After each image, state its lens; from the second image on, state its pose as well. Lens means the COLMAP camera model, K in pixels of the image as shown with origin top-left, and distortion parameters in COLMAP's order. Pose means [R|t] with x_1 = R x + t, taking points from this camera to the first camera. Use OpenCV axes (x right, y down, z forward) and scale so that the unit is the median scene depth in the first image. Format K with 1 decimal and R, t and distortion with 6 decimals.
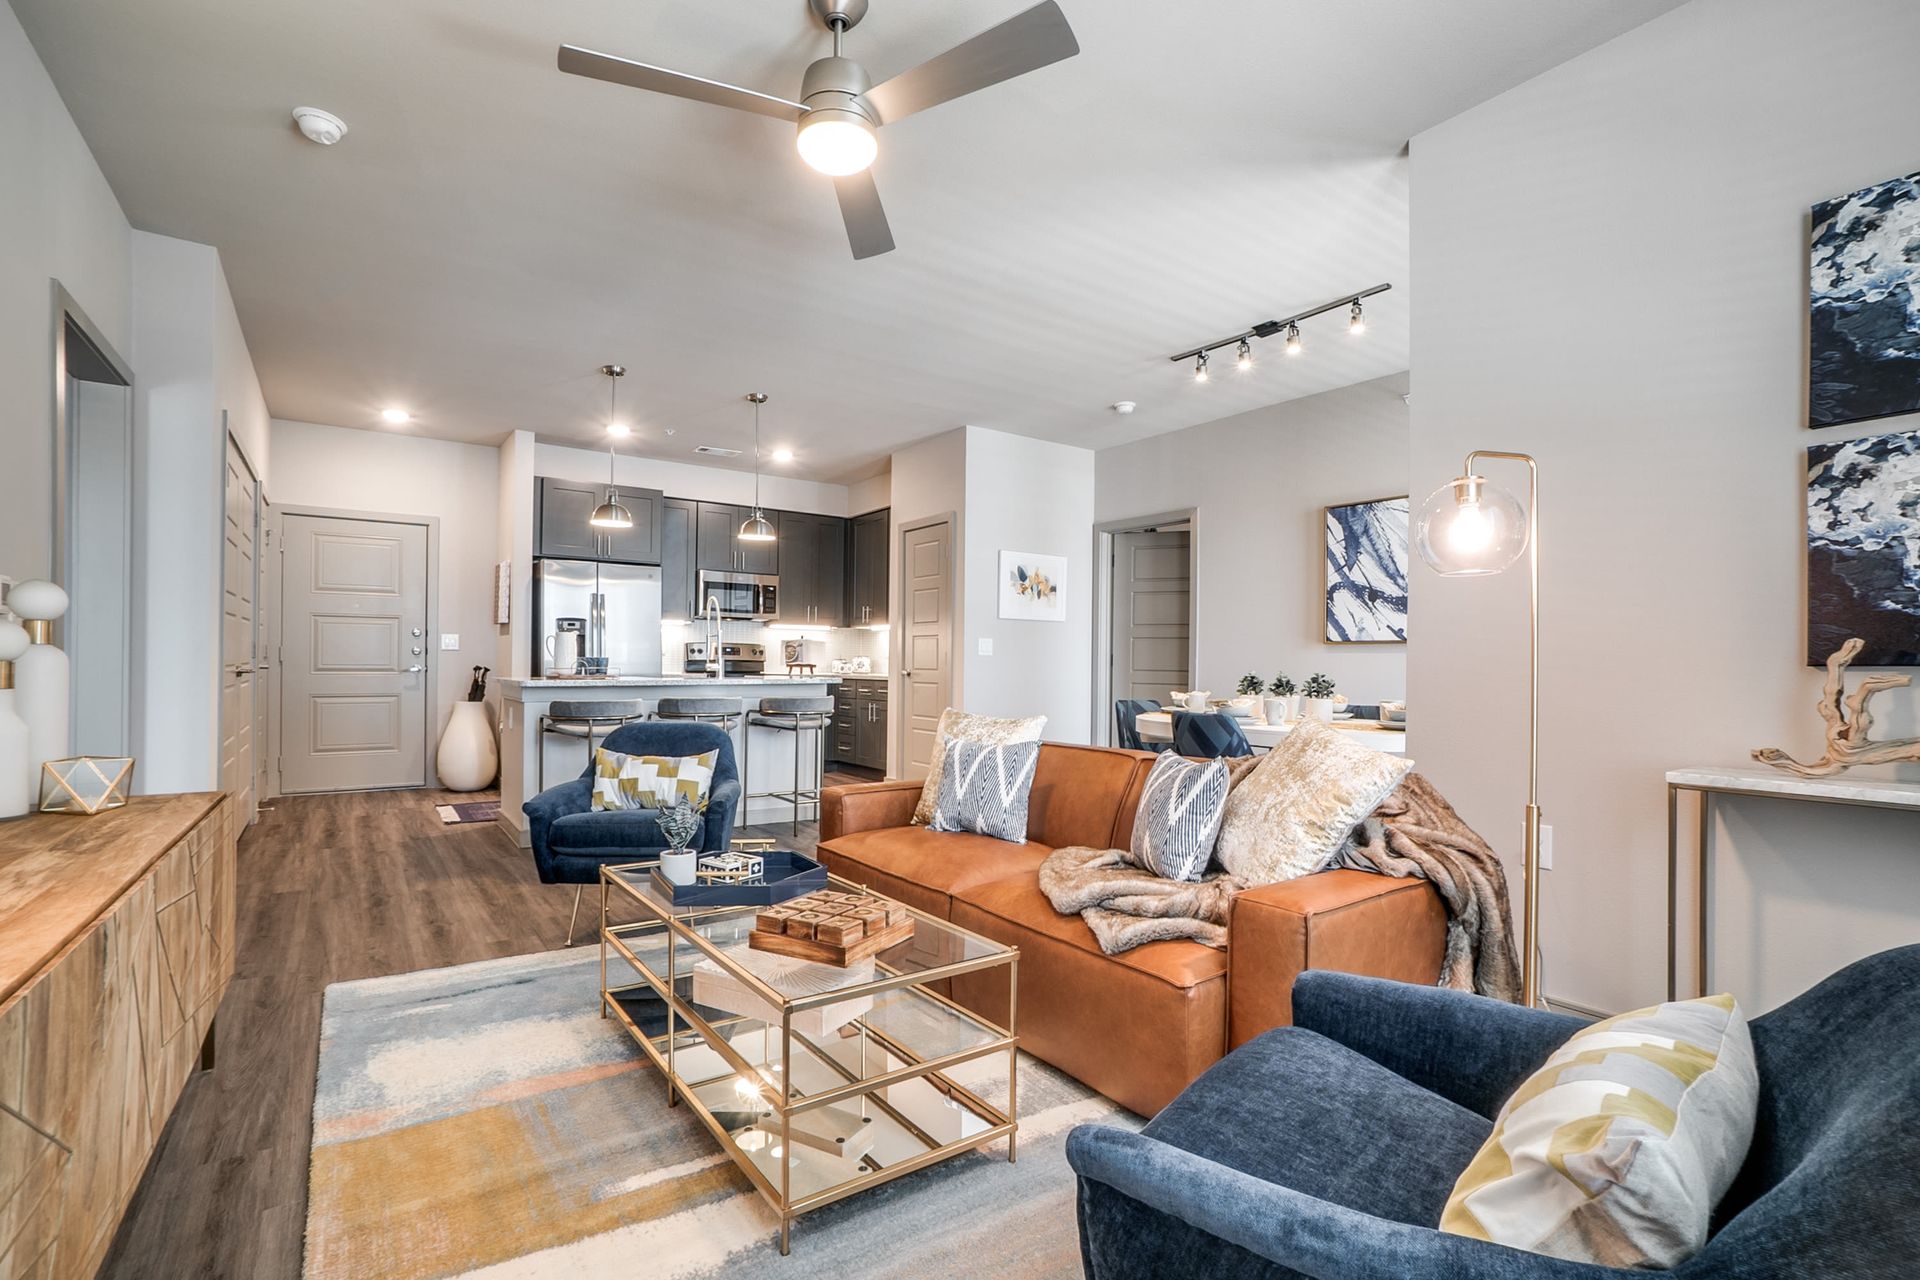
lens RADIAL K [[858.3, 0, 960.0], [0, 858.3, 640.0], [0, 0, 1]] dist [0.000137, 0.000016]
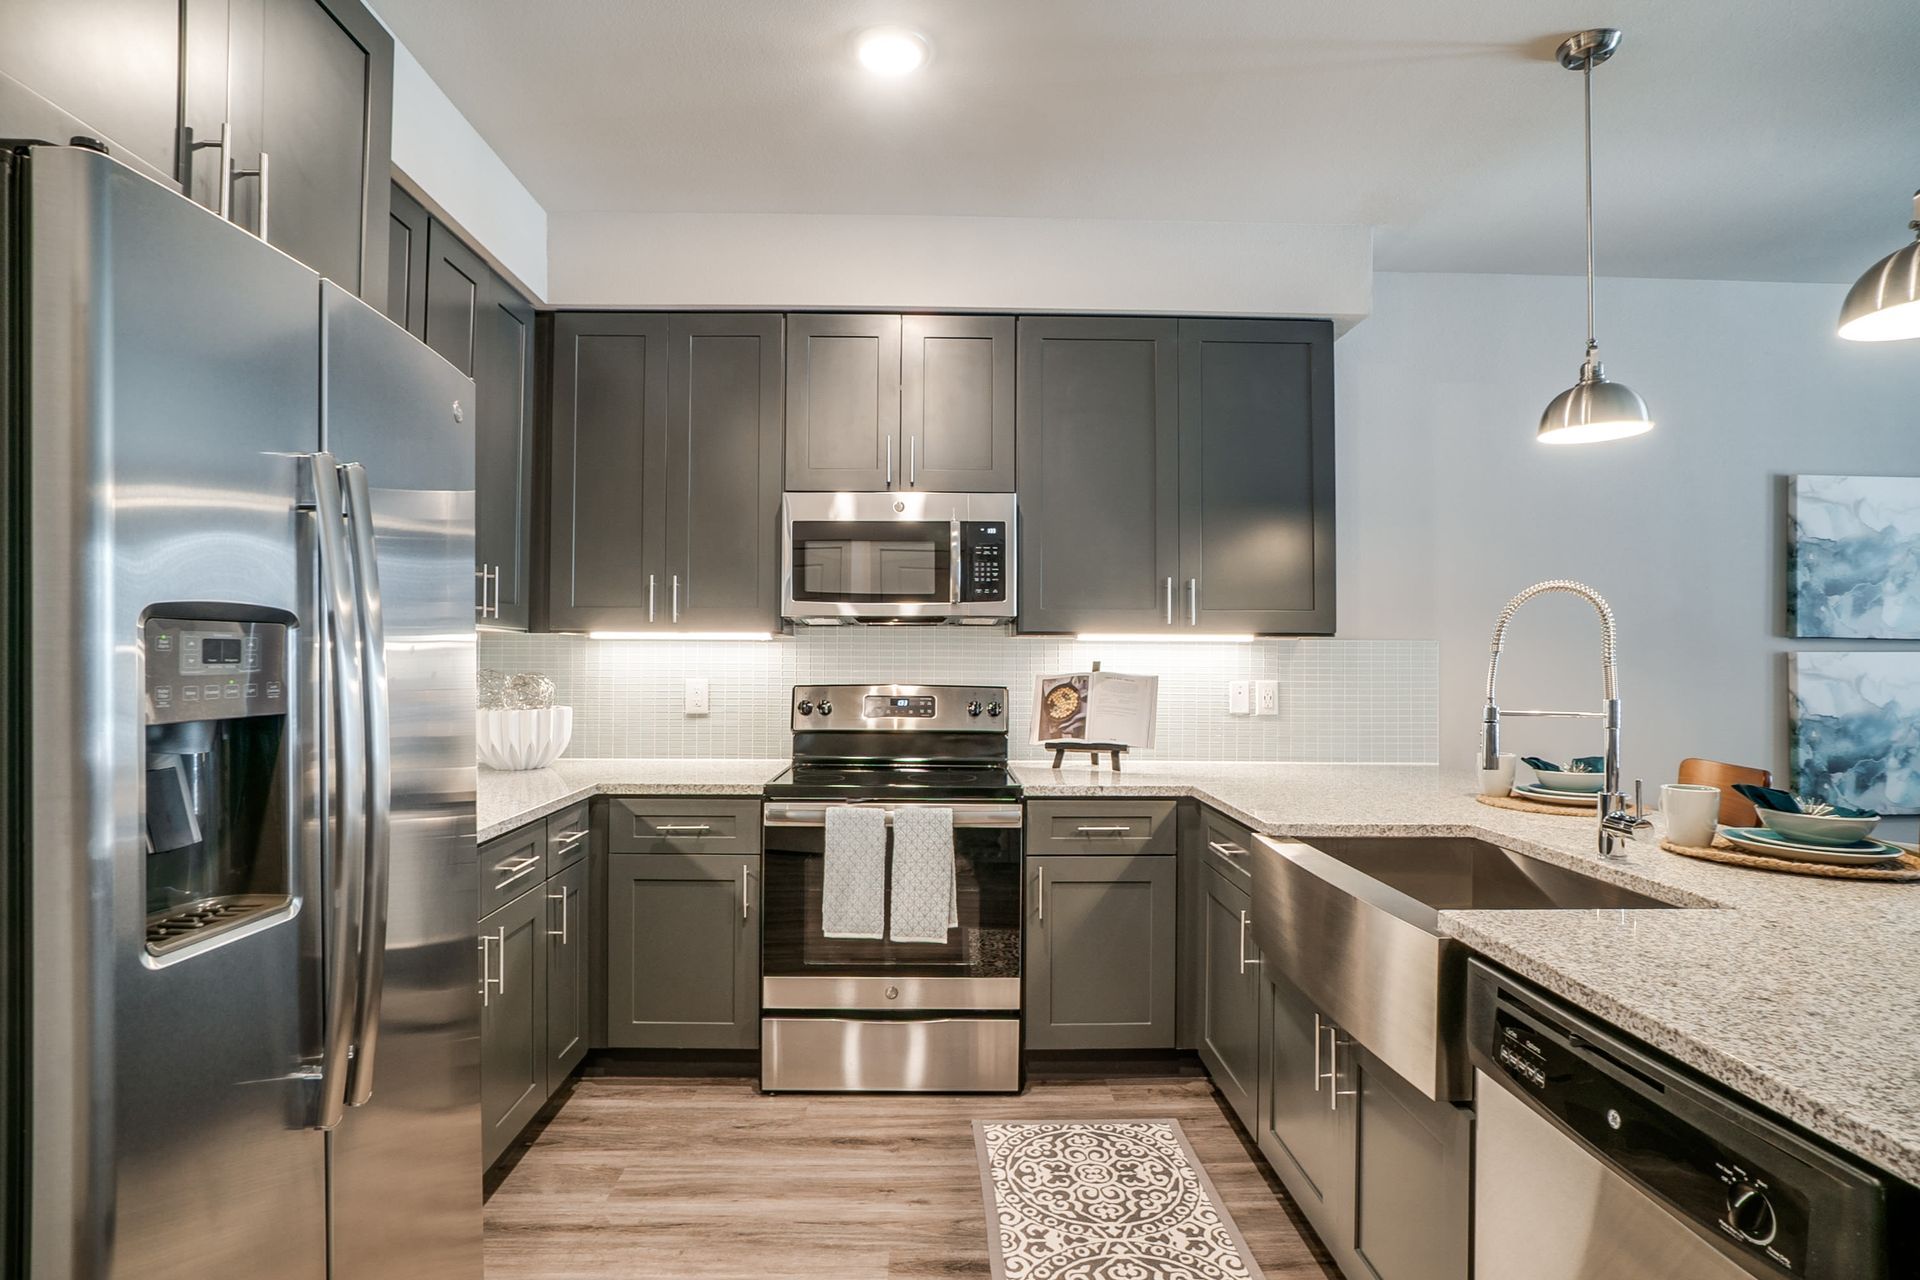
lens RADIAL K [[858.3, 0, 960.0], [0, 858.3, 640.0], [0, 0, 1]] dist [0.000137, 0.000016]
pose [[0.835336, -0.010875, -0.549633, -0.034702], [0.006024, 0.999925, -0.010629, -0.011484], [0.549707, 0.005568, 0.835339, 0.685340]]
